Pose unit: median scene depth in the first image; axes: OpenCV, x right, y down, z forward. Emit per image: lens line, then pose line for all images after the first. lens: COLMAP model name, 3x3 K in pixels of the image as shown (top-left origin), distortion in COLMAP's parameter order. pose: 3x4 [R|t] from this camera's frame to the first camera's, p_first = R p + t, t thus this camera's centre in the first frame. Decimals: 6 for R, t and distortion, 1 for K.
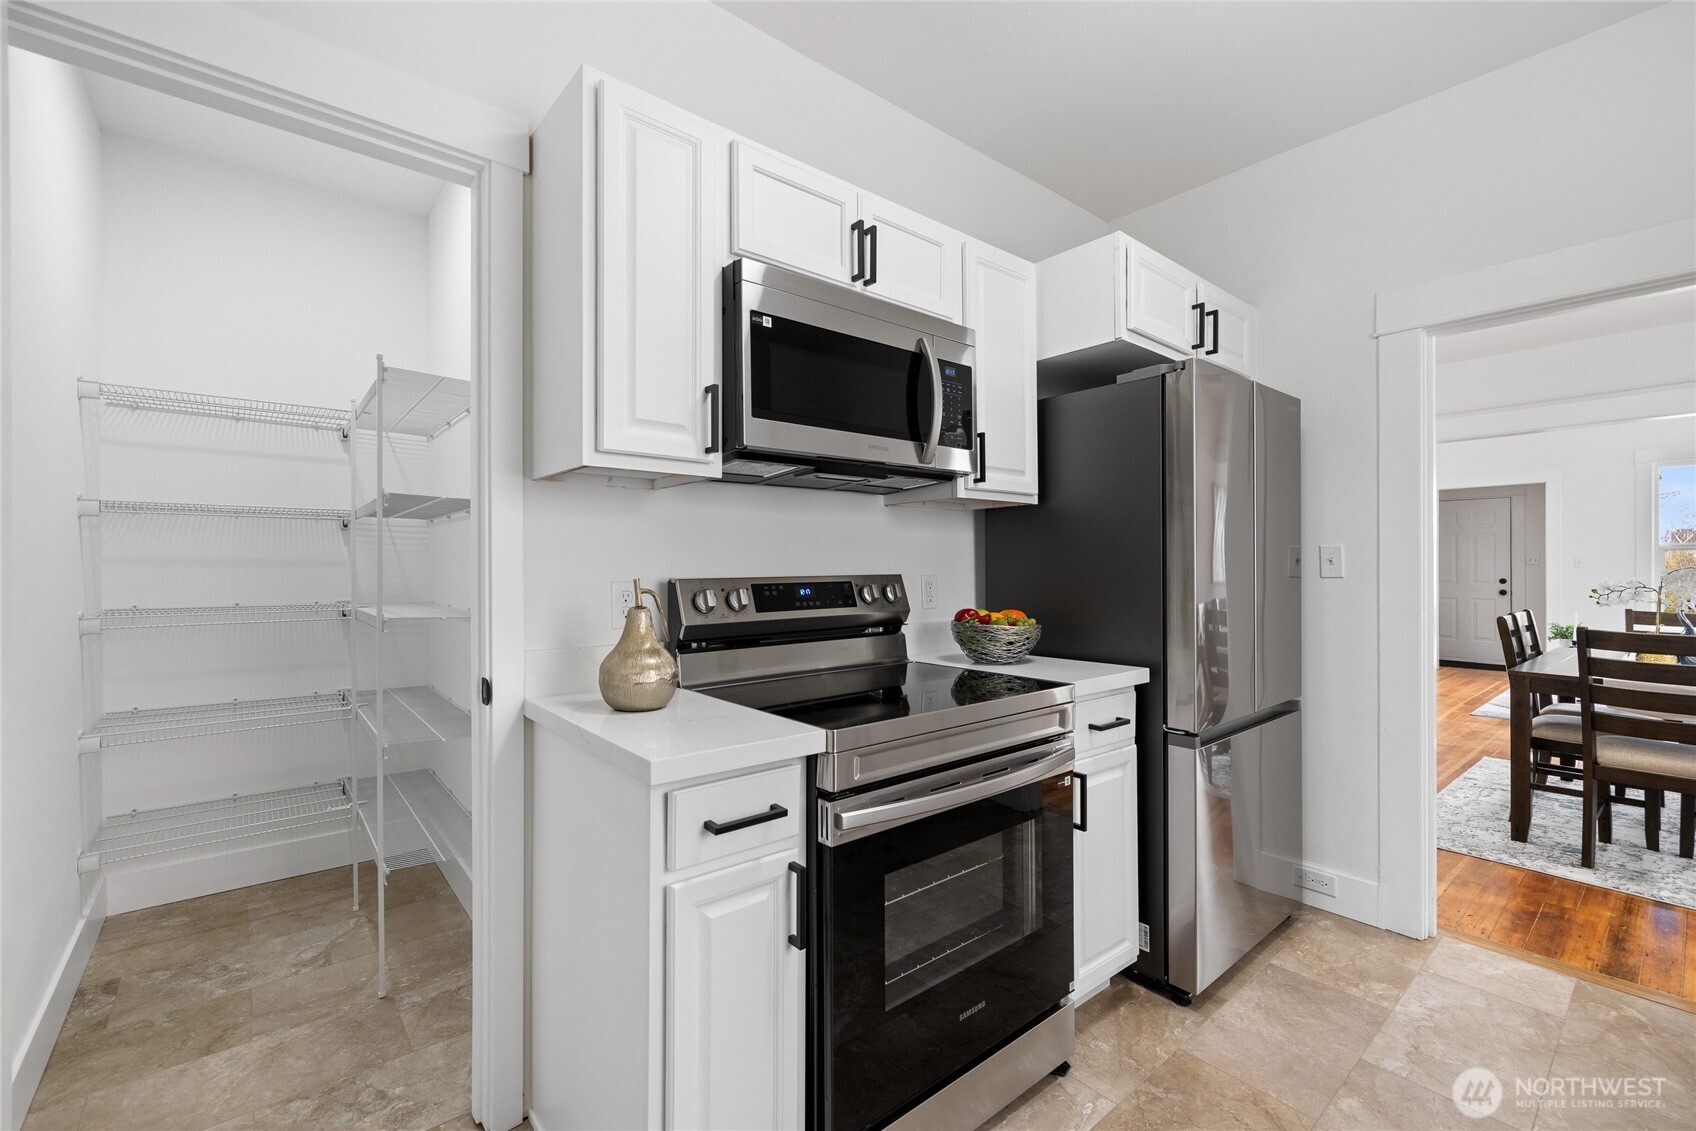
lens RADIAL K [[716.6, 0, 825.4], [0, 716.6, 563.6], [0, 0, 1]] dist [0.002125, 0.000903]
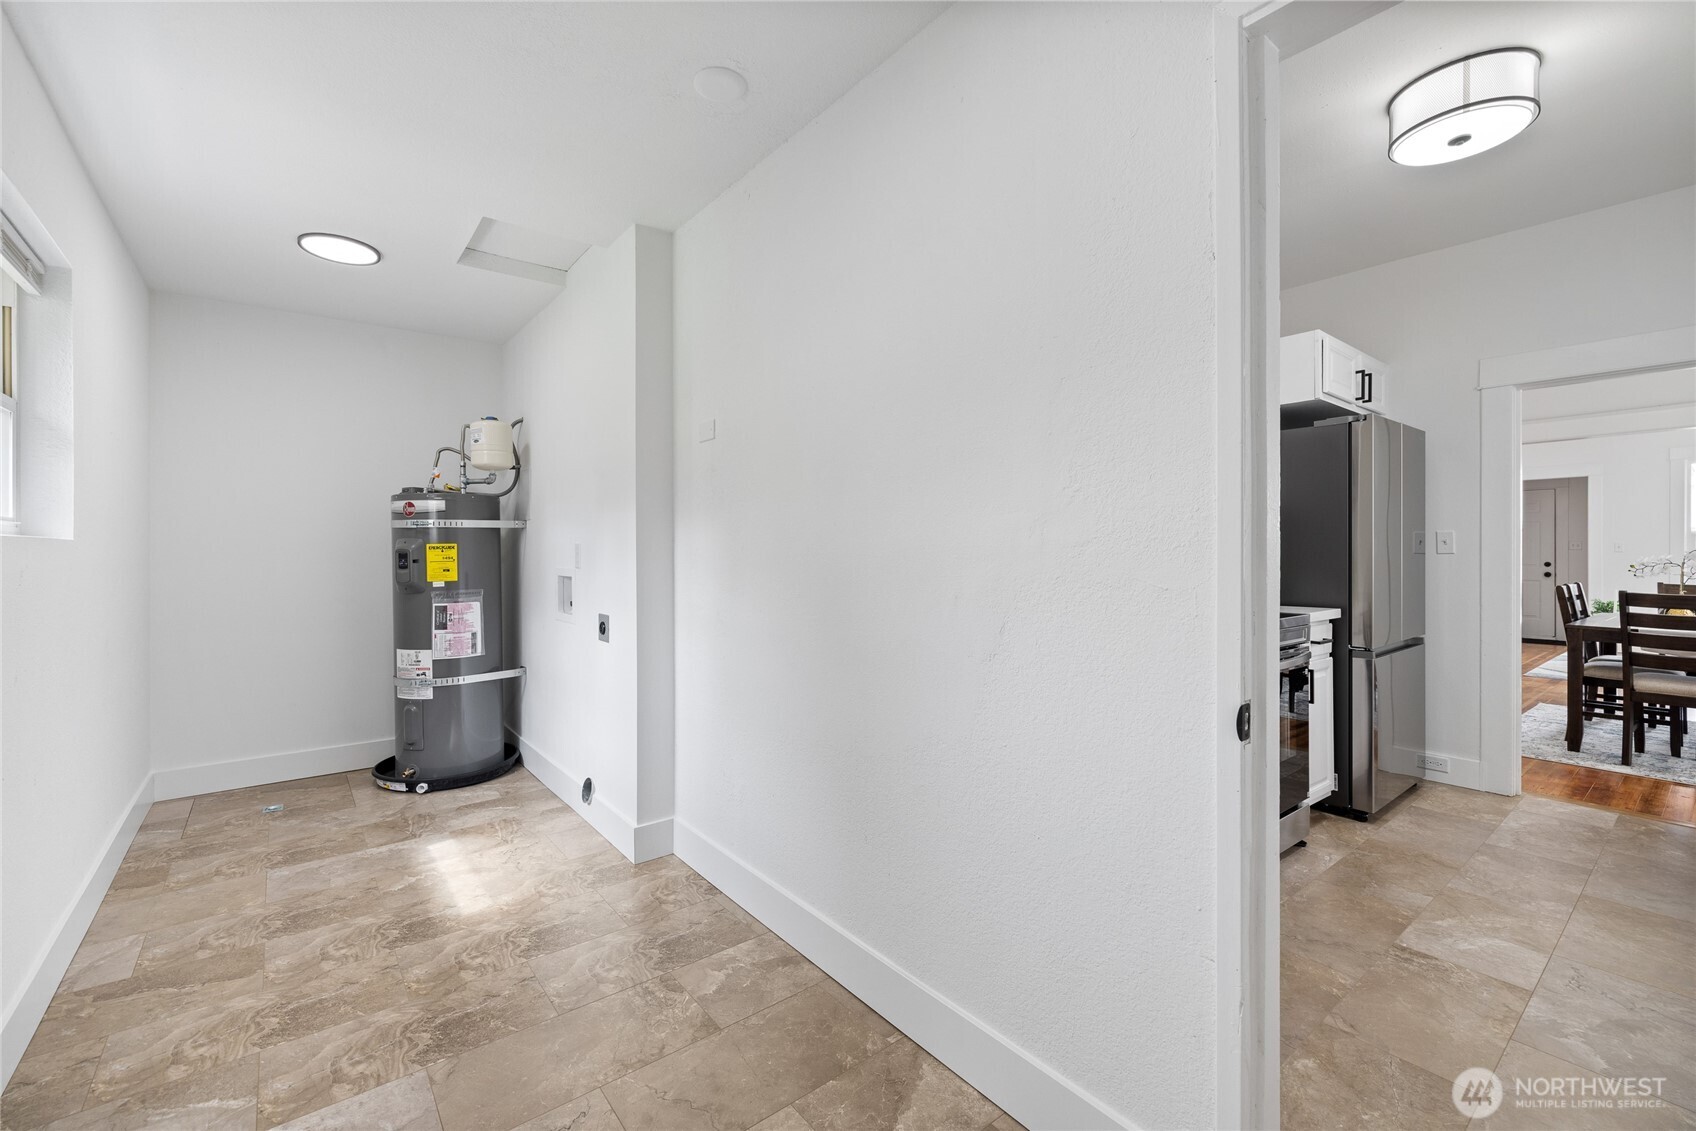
lens RADIAL K [[716.6, 0, 820.4], [0, 716.6, 548.3], [0, 0, 1]] dist [0.002125, 0.000903]
pose [[0.999634, 0.003640, -0.026819, -0.626179], [-0.003655, 0.999993, -0.000509, 0.017542], [0.026817, 0.000607, 0.999640, -0.586295]]
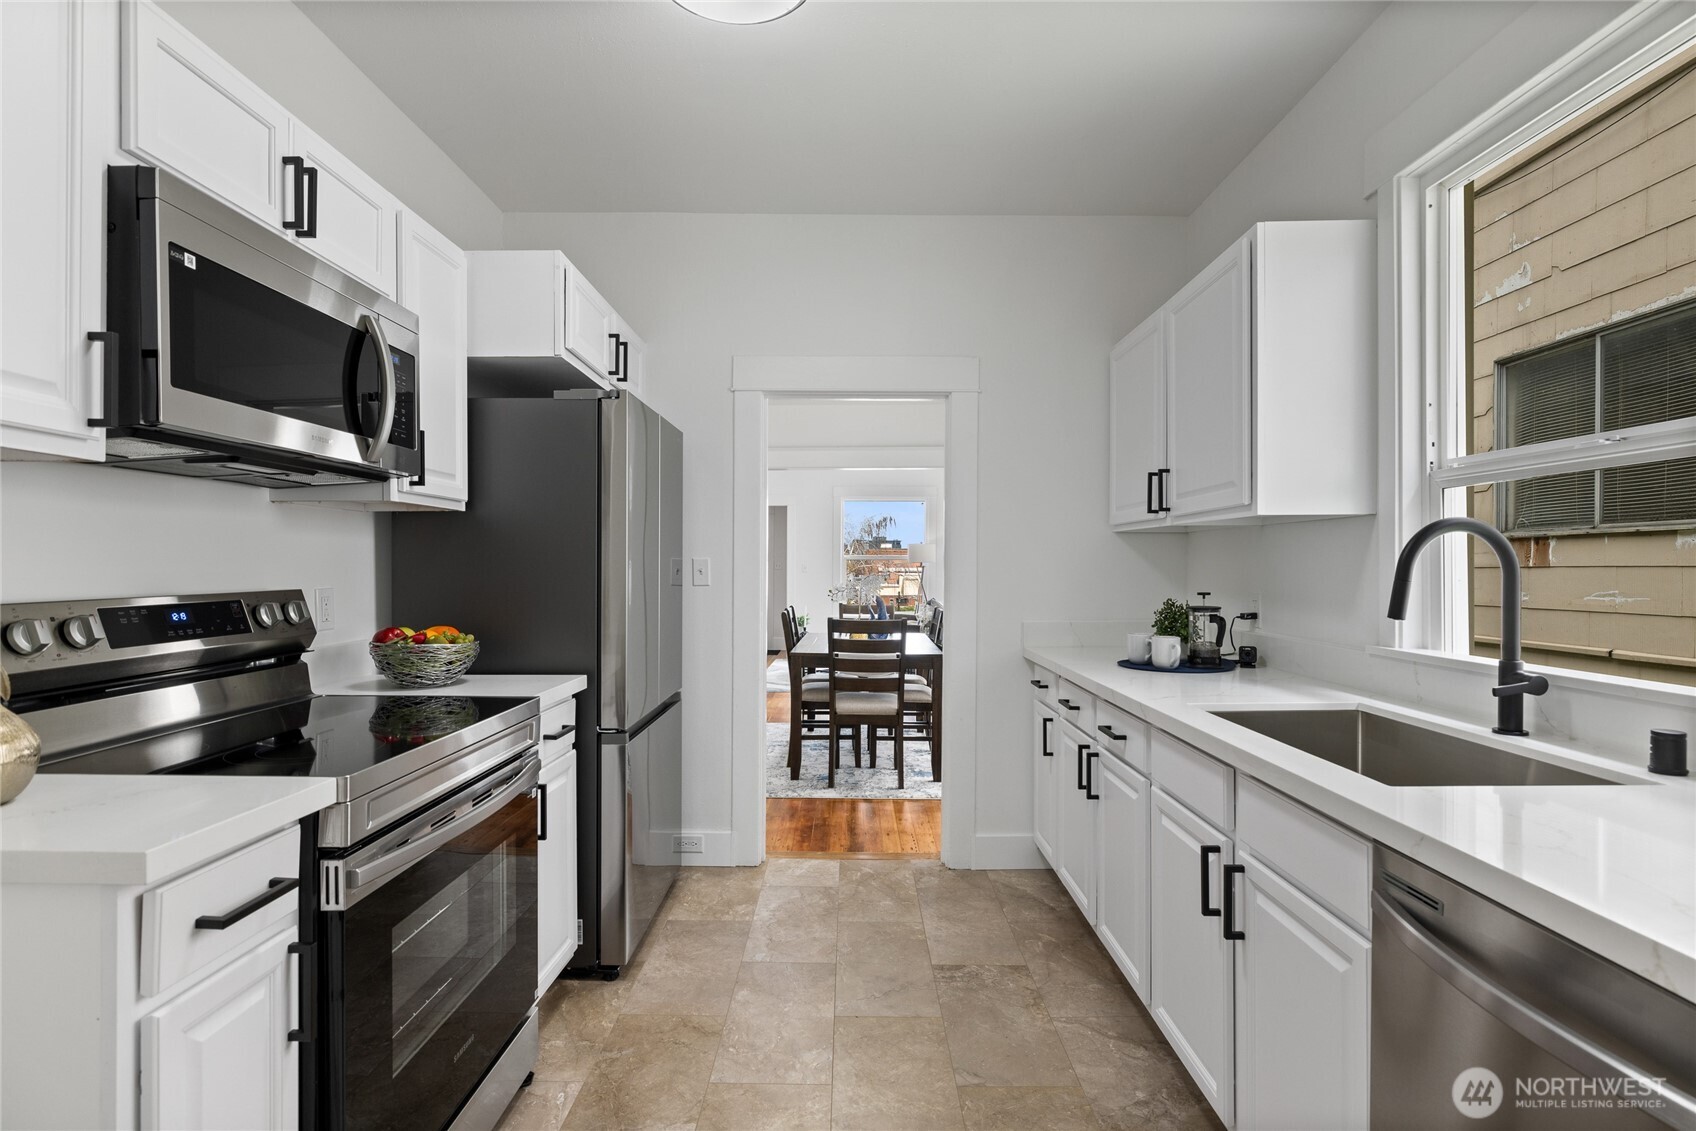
lens RADIAL K [[819.2, 0, 848.2], [0, 819.2, 568.9], [0, 0, 1]] dist [-0.005842, 0.001154]
pose [[0.634843, 0.002436, 0.772637, -0.227371], [-0.006670, 0.999975, 0.002328, -0.015433], [-0.772612, -0.006632, 0.634843, -0.060374]]
